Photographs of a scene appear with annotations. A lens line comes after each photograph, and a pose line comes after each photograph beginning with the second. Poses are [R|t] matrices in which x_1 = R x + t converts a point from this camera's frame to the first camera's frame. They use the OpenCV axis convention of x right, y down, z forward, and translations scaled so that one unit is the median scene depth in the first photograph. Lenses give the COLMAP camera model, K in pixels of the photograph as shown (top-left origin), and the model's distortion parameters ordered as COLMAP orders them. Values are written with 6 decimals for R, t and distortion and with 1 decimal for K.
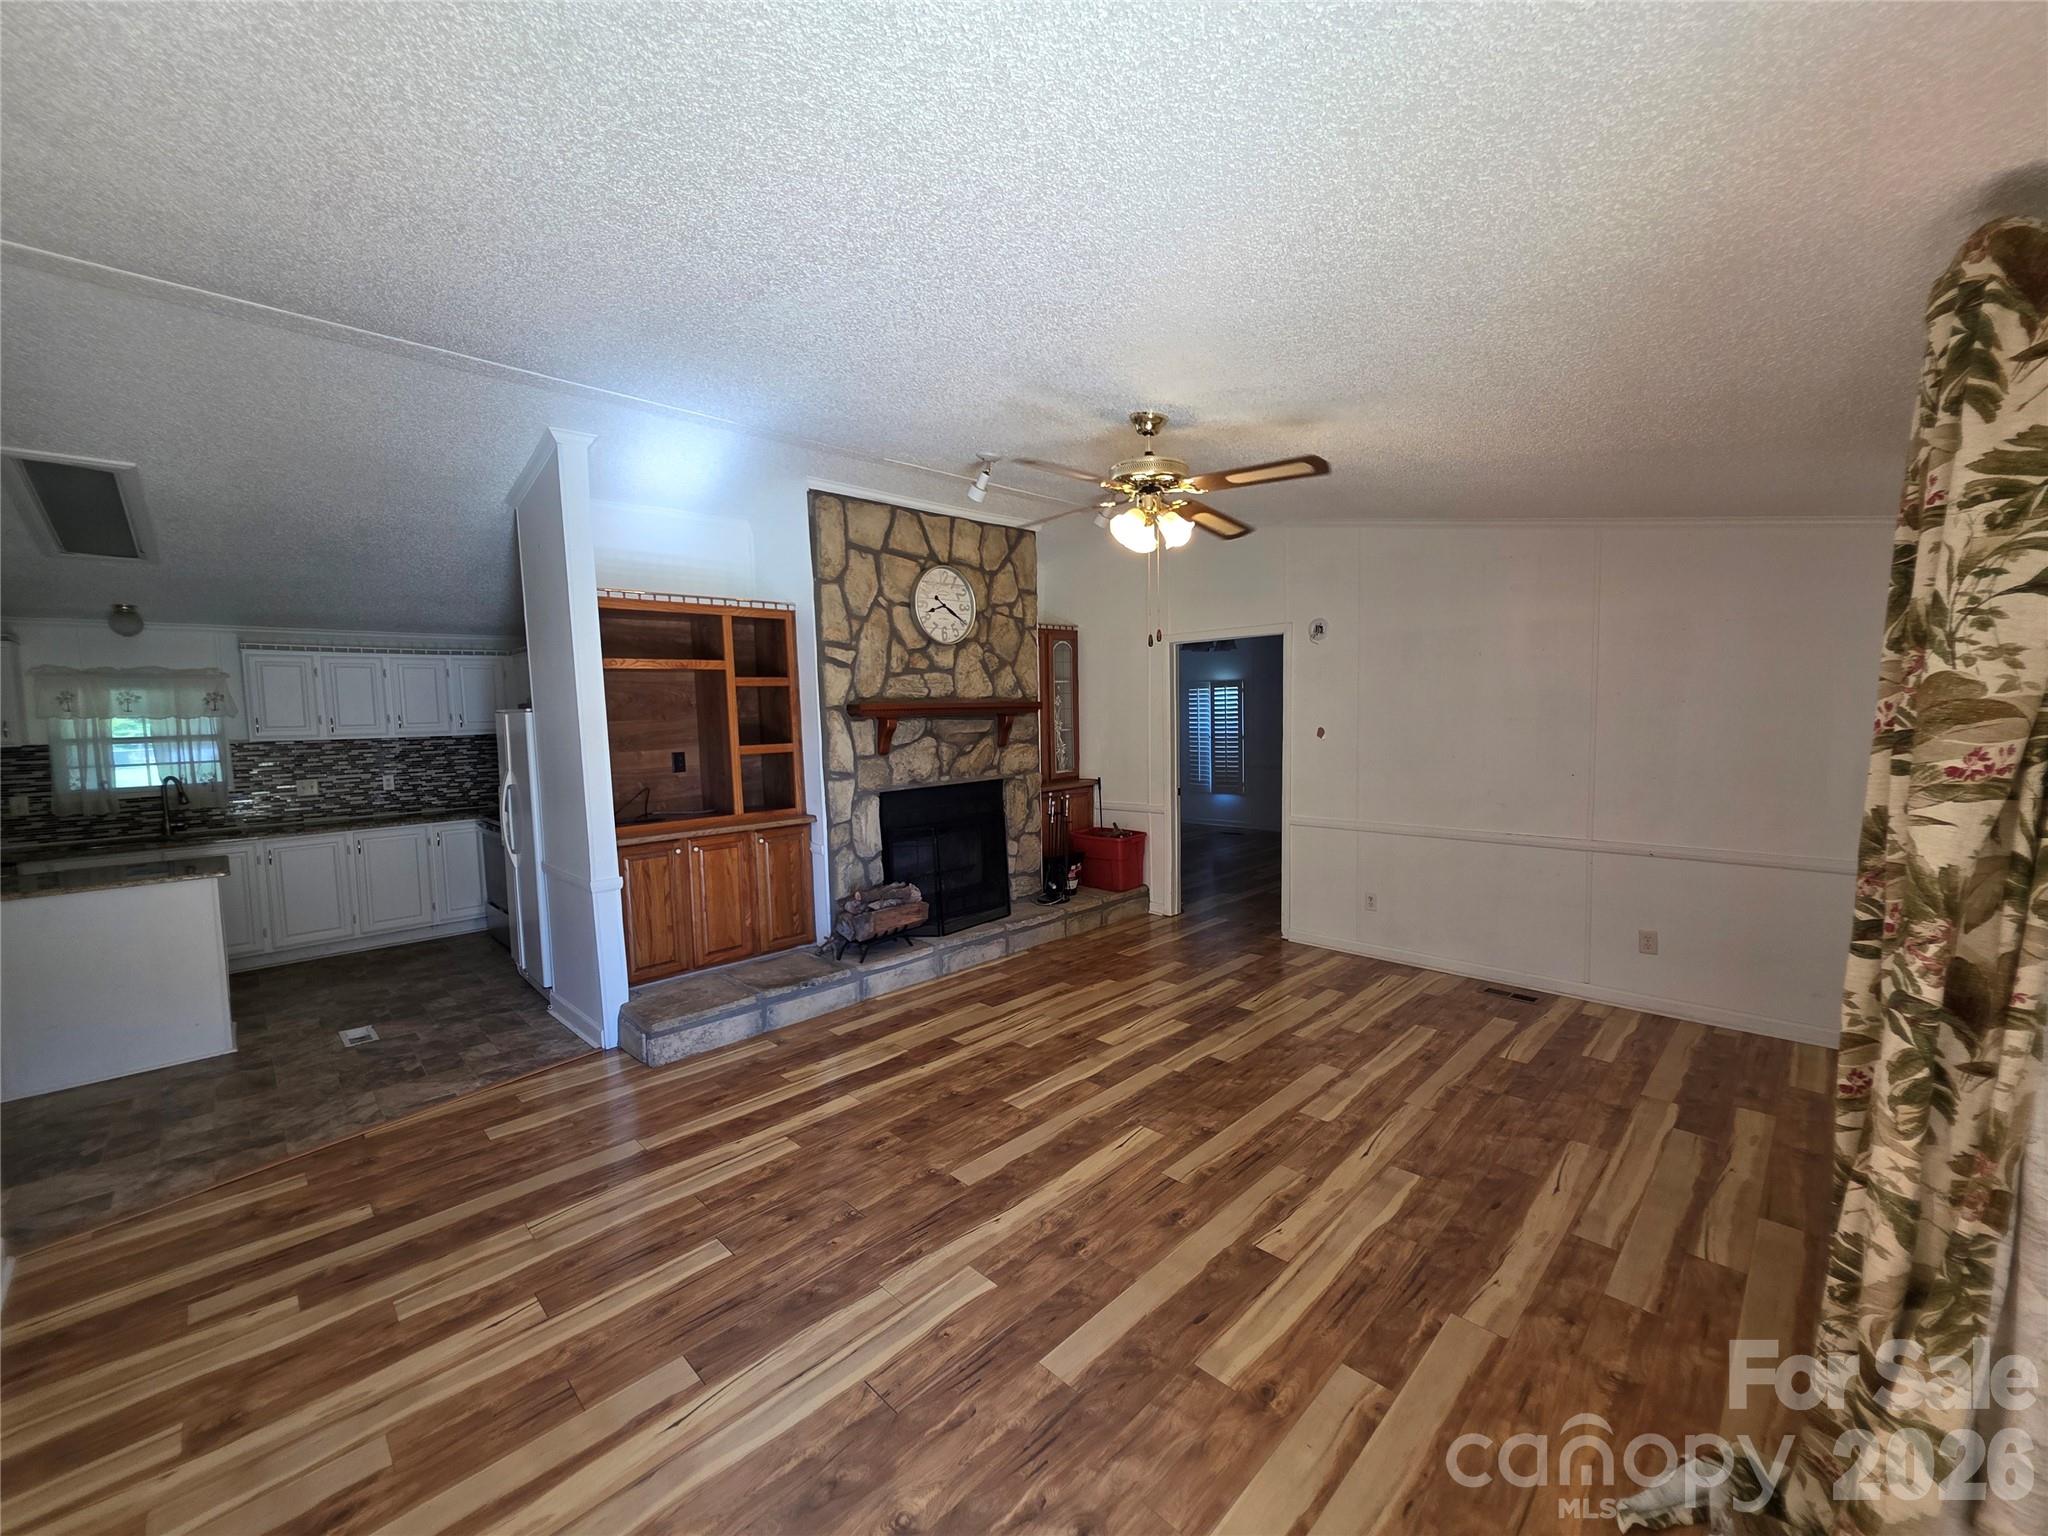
lens RADIAL K [[821.9, 0, 1024.9], [0, 821.9, 767.0], [0, 0, 1]] dist [0.000551, -0.000338]
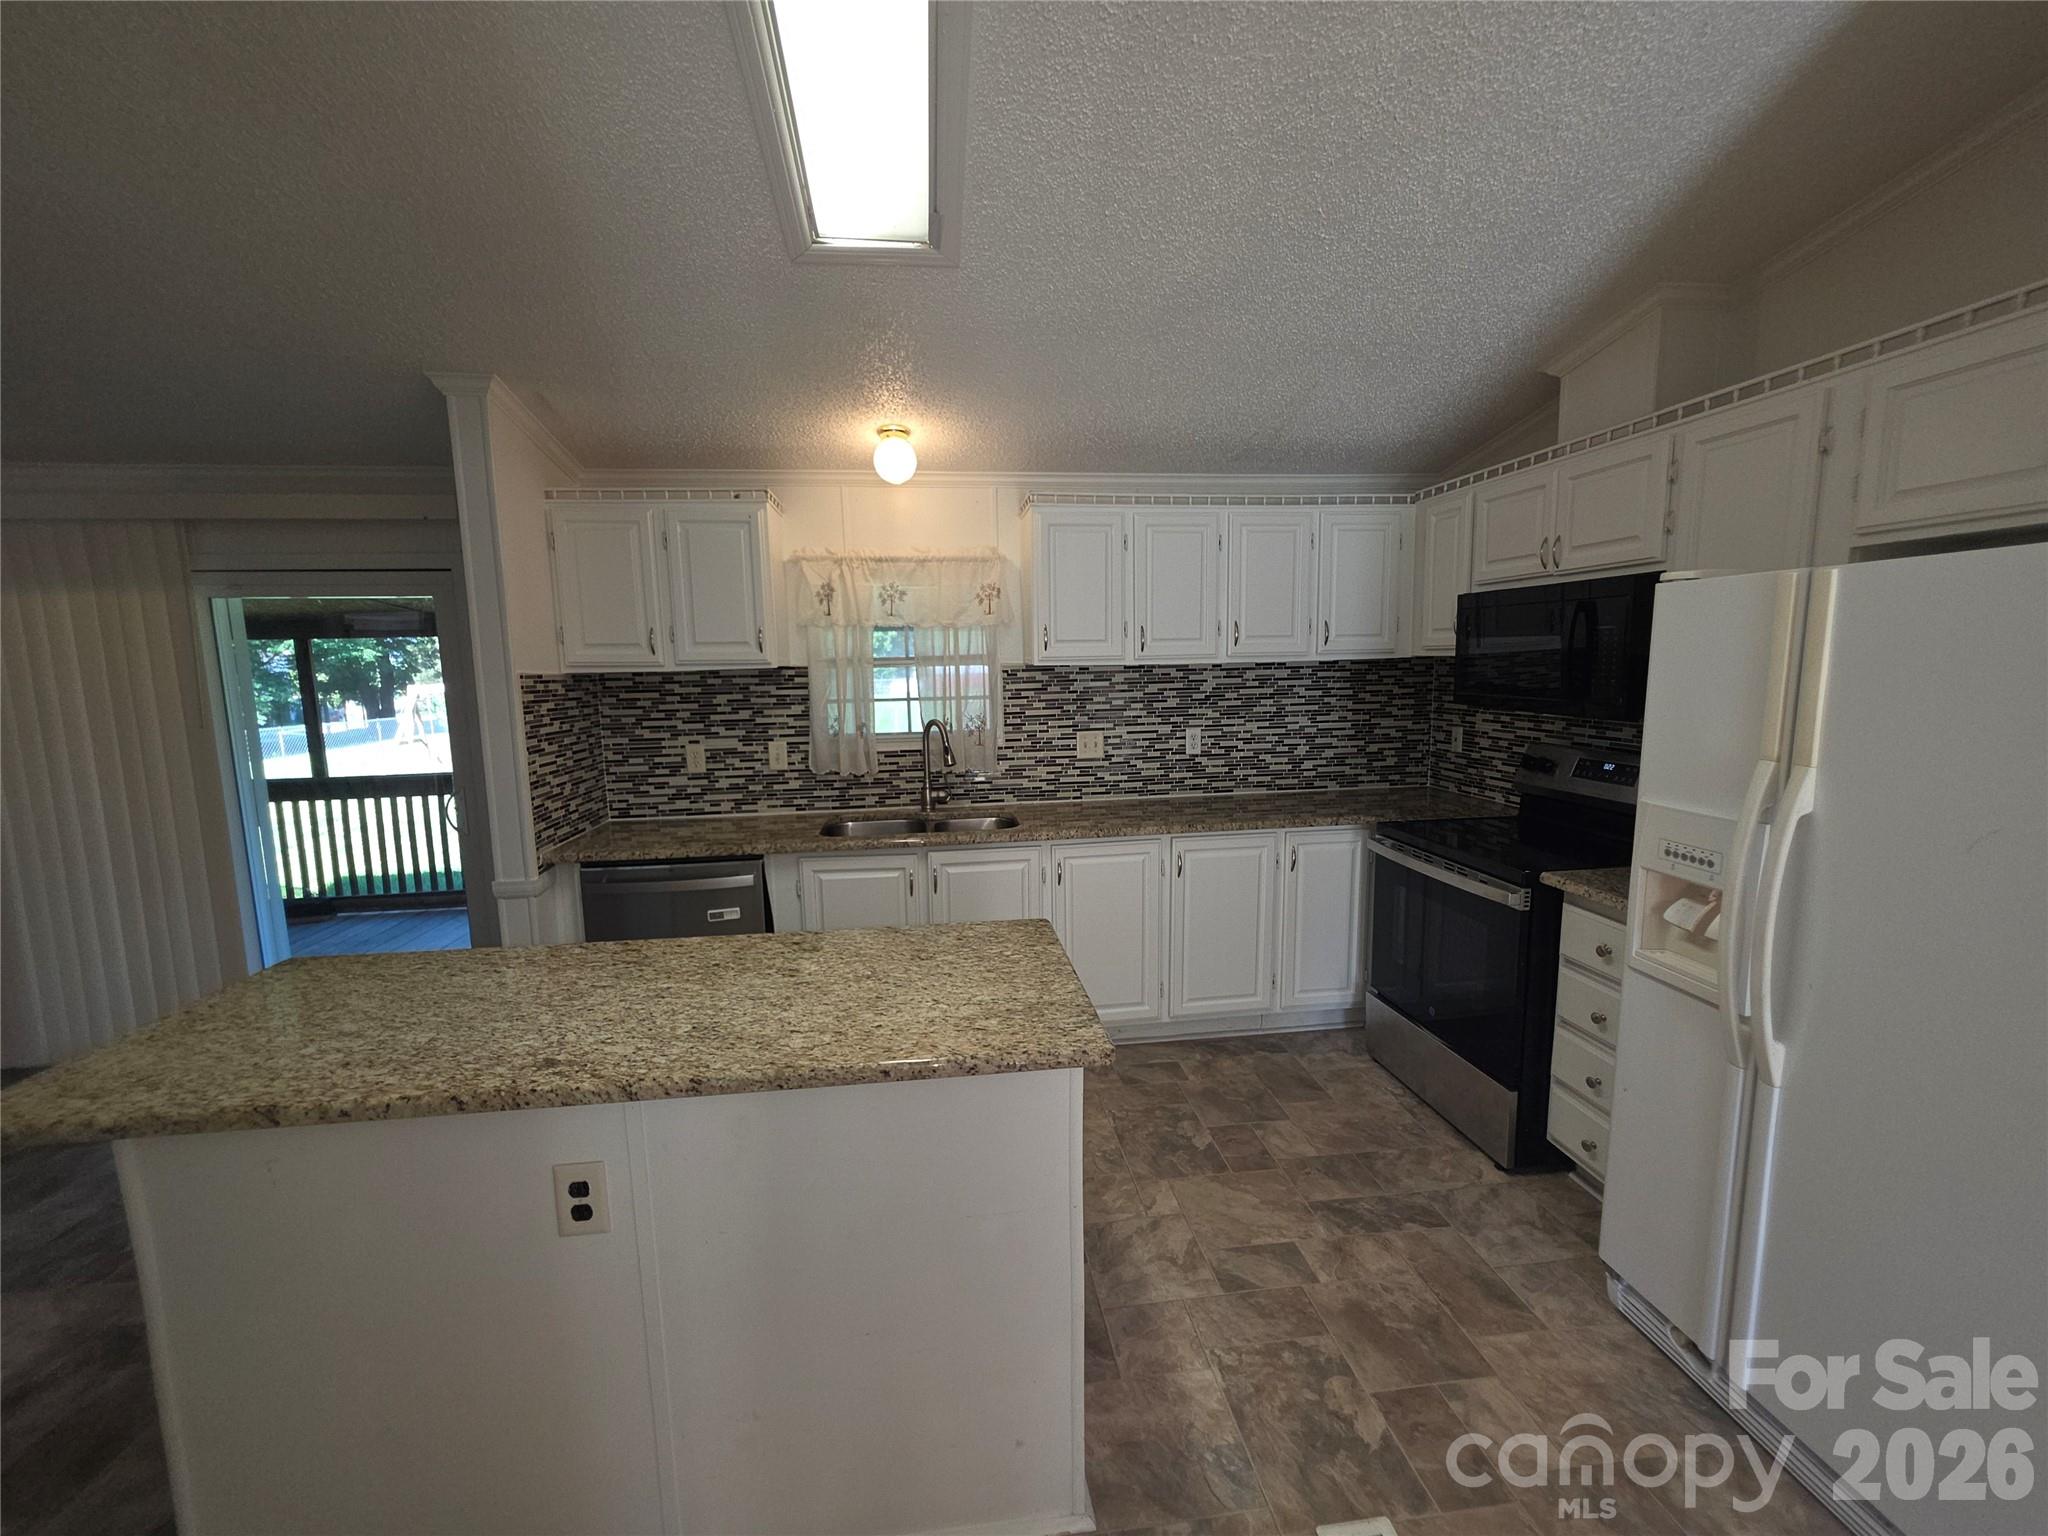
lens RADIAL K [[821.9, 0, 1019.6], [0, 821.9, 762.5], [0, 0, 1]] dist [0.000551, -0.000338]
pose [[0.796761, 0.089908, -0.597568, -0.597827], [-0.042035, 0.994721, 0.093615, -0.017695], [0.602831, -0.049470, 0.796334, 0.527154]]
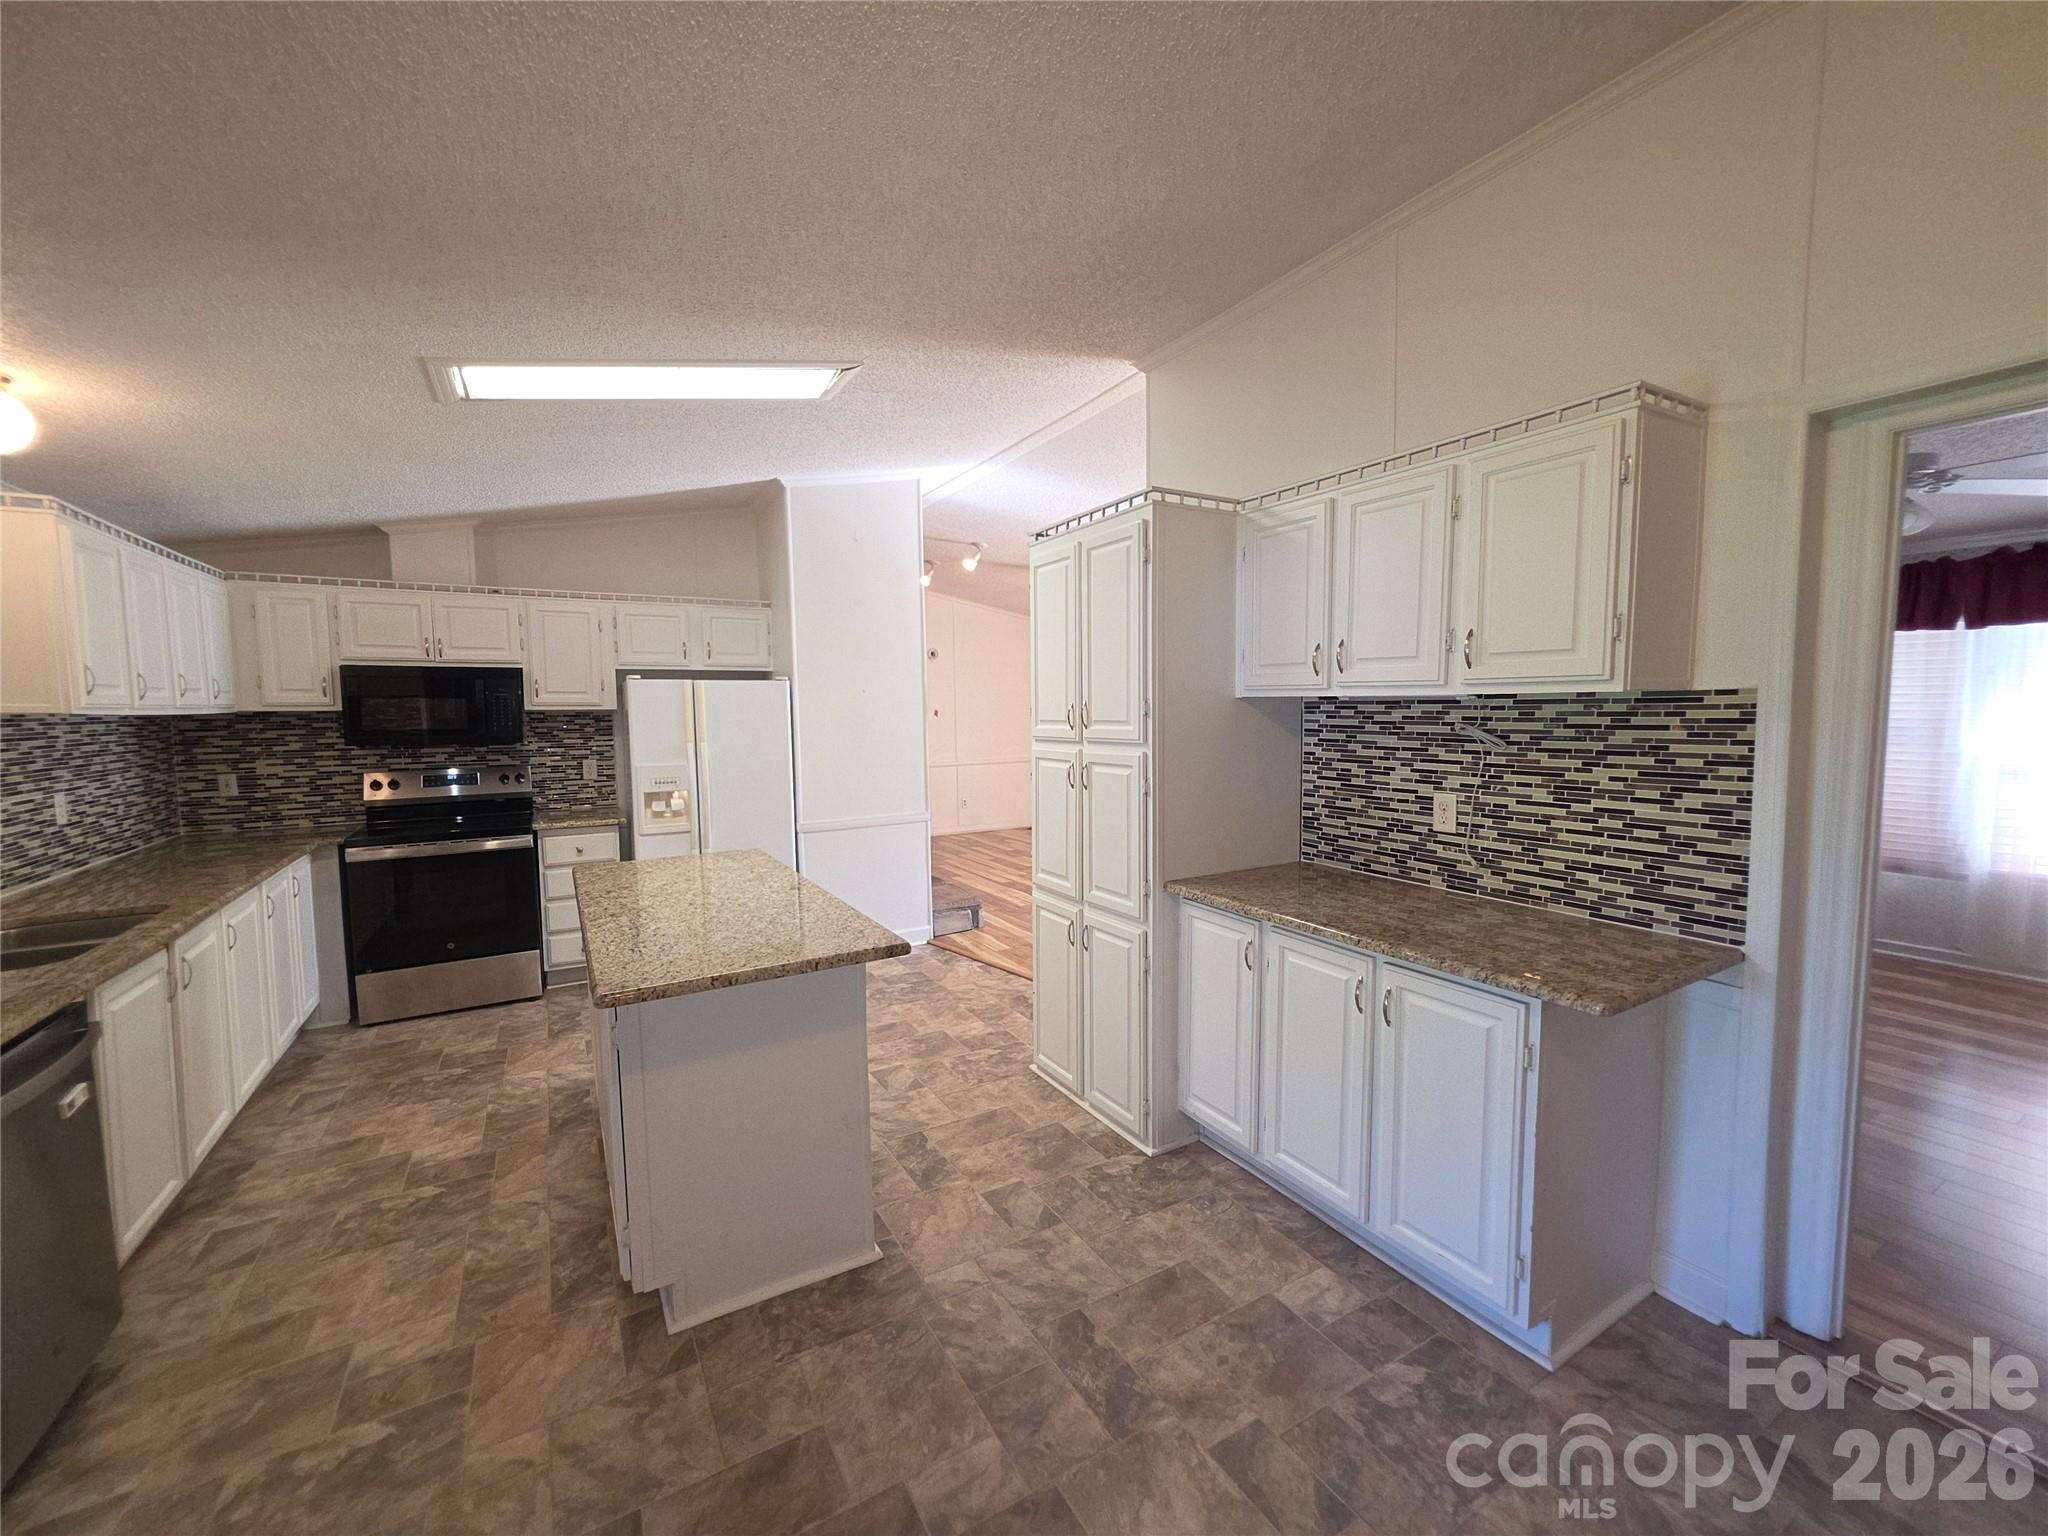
lens RADIAL K [[821.9, 0, 1026.0], [0, 821.9, 767.1], [0, 0, 1]] dist [0.000551, -0.000338]
pose [[0.243625, -0.045381, 0.968807, -1.283380], [0.063177, 0.997526, 0.030840, 0.018449], [-0.967810, 0.053693, 0.245890, 0.371025]]
